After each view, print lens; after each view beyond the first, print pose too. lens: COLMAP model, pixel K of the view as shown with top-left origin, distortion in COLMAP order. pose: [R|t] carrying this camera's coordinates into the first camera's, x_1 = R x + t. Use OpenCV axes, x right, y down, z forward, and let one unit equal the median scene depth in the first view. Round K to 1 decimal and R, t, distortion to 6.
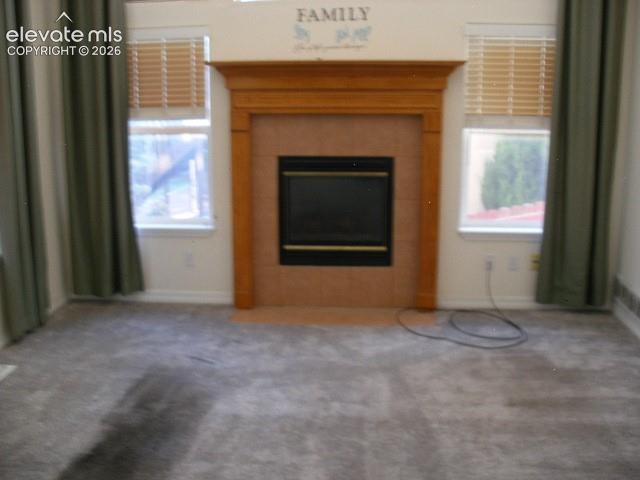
lens RADIAL K [[687.9, 0, 321.8], [0, 687.9, 238.3], [0, 0, 1]] dist [-0.146605, 0.000000]
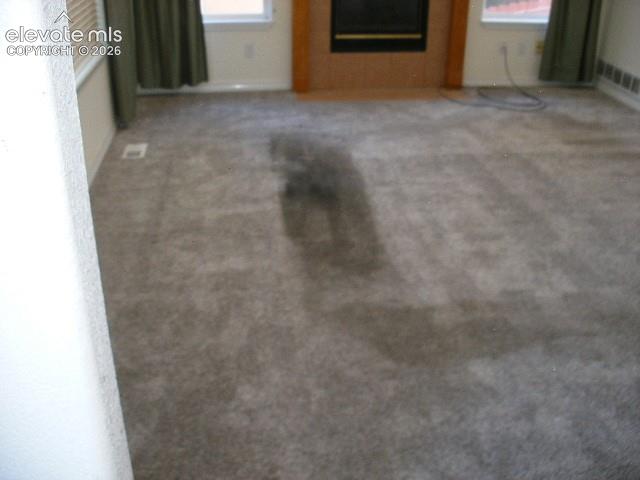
lens RADIAL K [[687.9, 0, 317.4], [0, 687.9, 239.7], [0, 0, 1]] dist [-0.146605, 0.000000]
pose [[0.976557, -0.080123, 0.199791, -0.358660], [0.029821, 0.969552, 0.243063, 0.069343], [-0.213183, -0.231407, 0.949212, -0.149925]]
